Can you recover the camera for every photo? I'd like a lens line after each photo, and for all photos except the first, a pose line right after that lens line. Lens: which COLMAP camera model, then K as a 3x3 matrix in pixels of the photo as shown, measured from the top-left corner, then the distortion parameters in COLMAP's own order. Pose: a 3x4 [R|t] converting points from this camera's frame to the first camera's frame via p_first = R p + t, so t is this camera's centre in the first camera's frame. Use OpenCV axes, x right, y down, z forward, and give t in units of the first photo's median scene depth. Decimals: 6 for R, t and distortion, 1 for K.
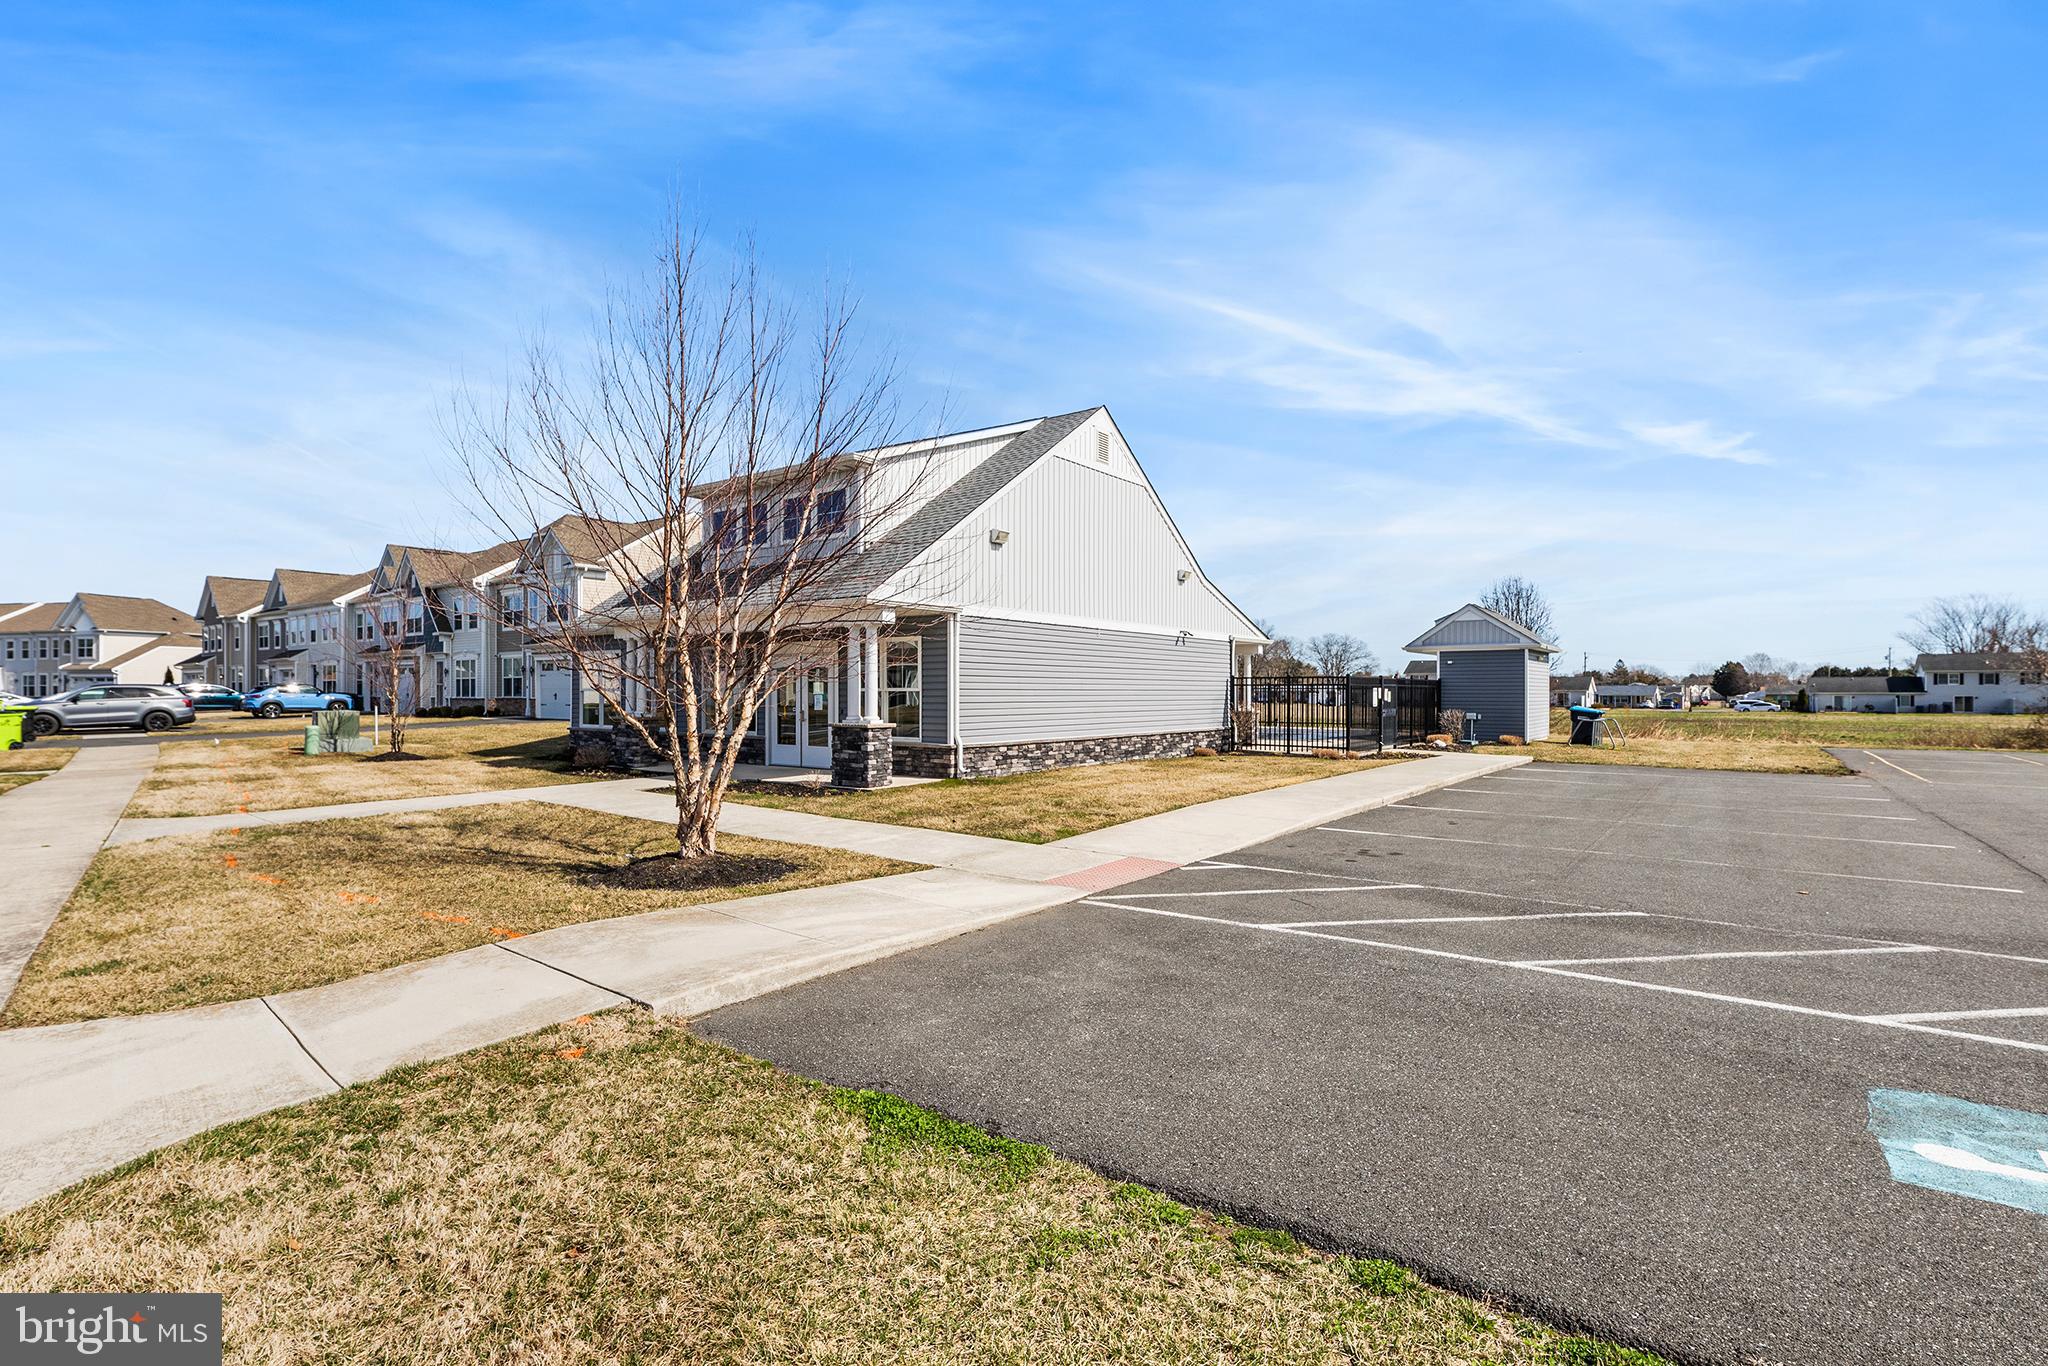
lens RADIAL K [[955.1, 0, 1022.5], [0, 955.1, 686.1], [0, 0, 1]] dist [-0.001312, 0.000053]
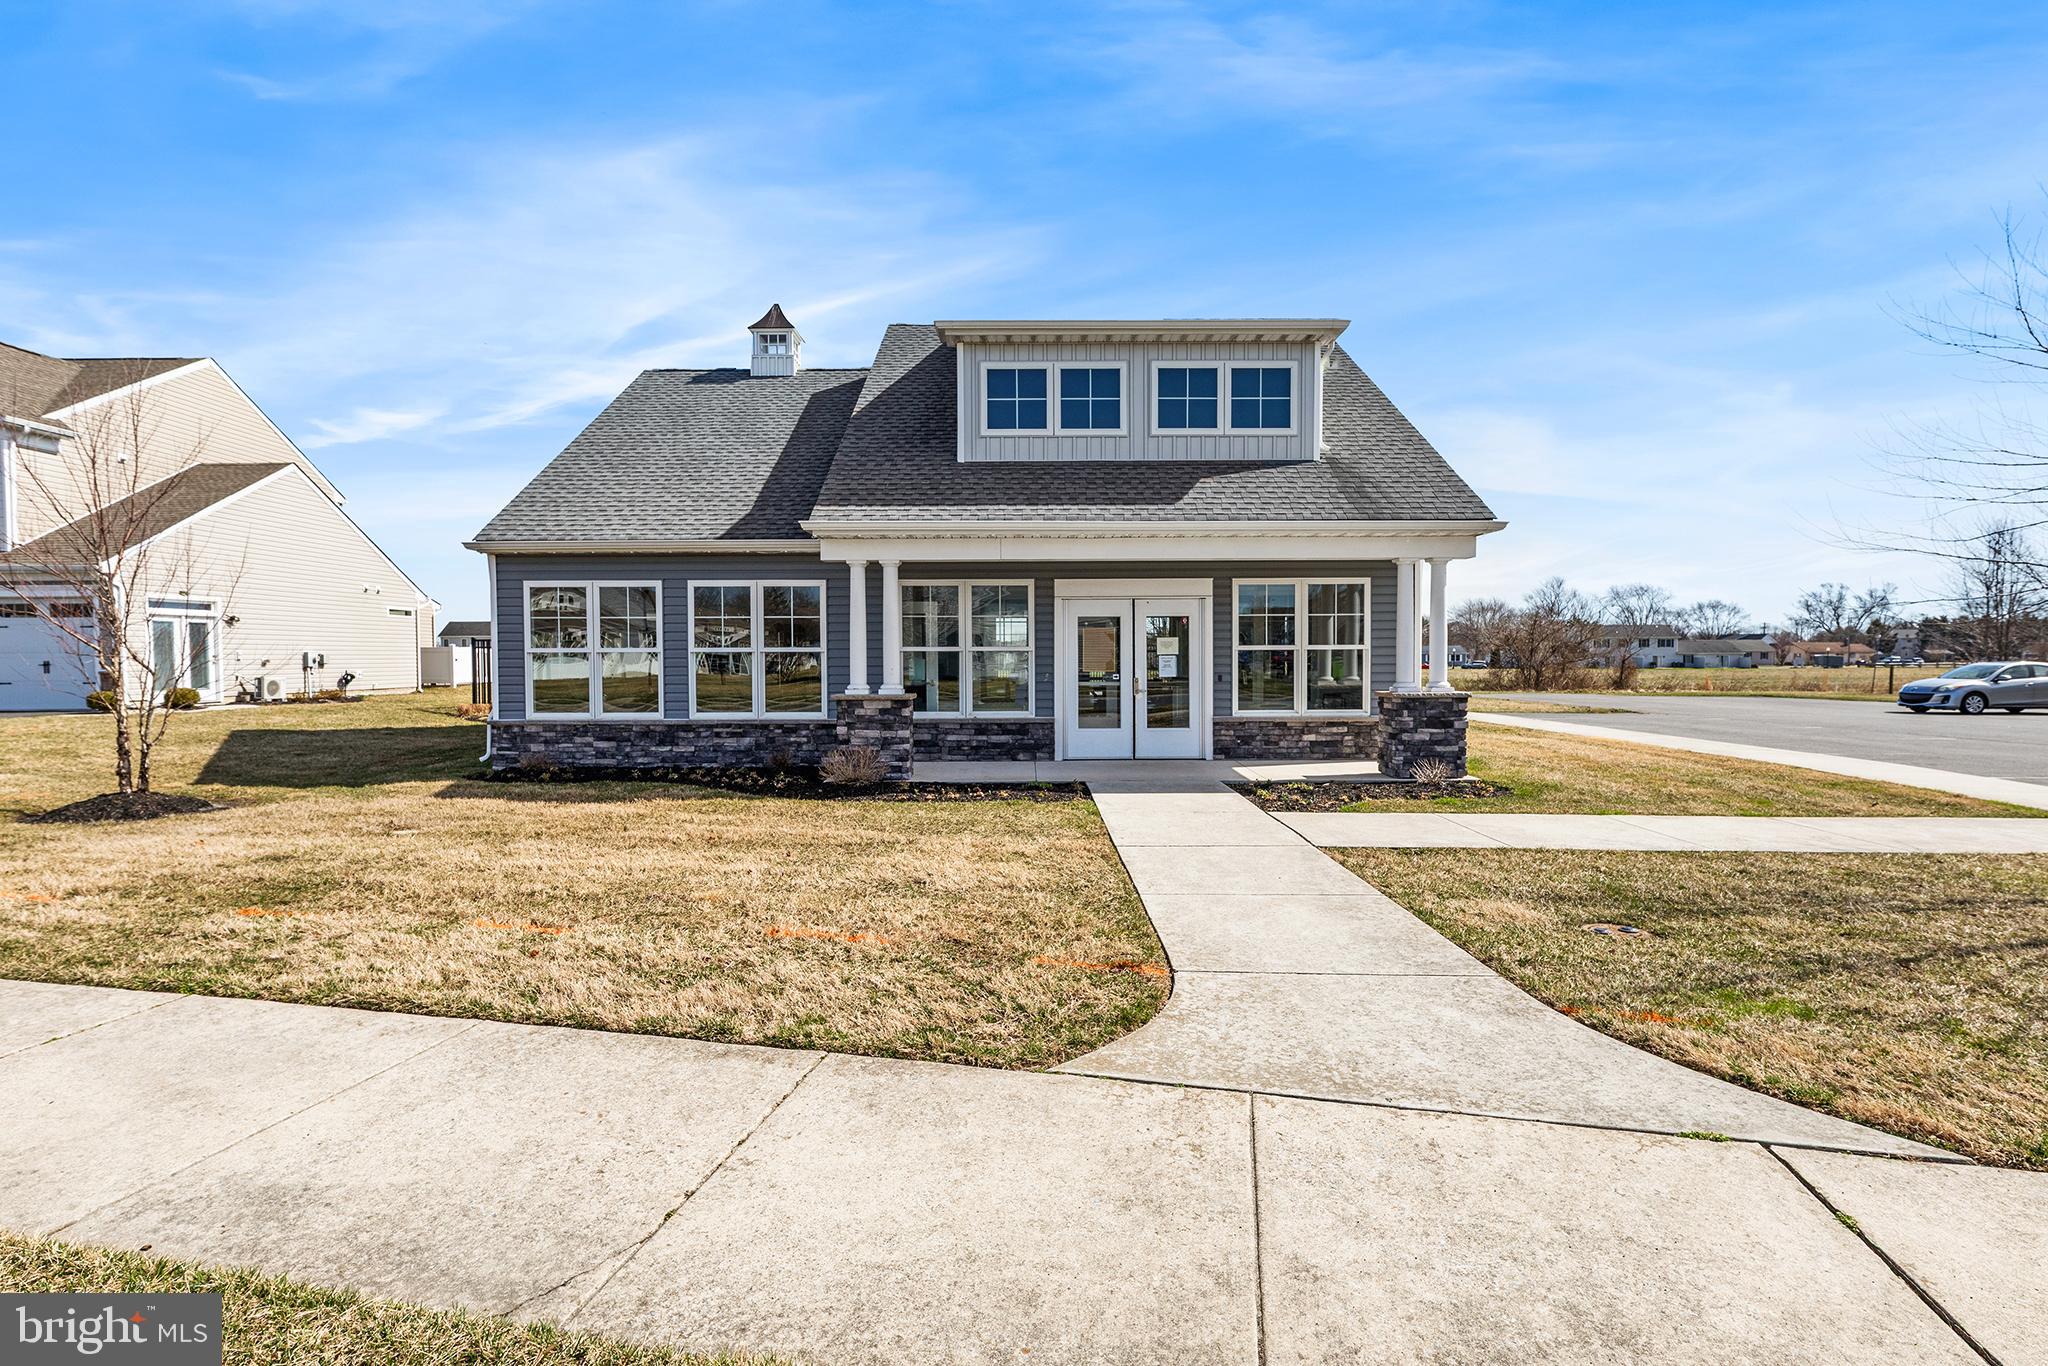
lens RADIAL K [[955.1, 0, 1024.1], [0, 955.1, 680.3], [0, 0, 1]] dist [-0.001312, 0.000053]
pose [[0.795120, -0.018098, 0.606182, -0.616952], [0.000789, 0.999585, 0.028808, 0.005679], [-0.606451, -0.022428, 0.794804, 0.422377]]
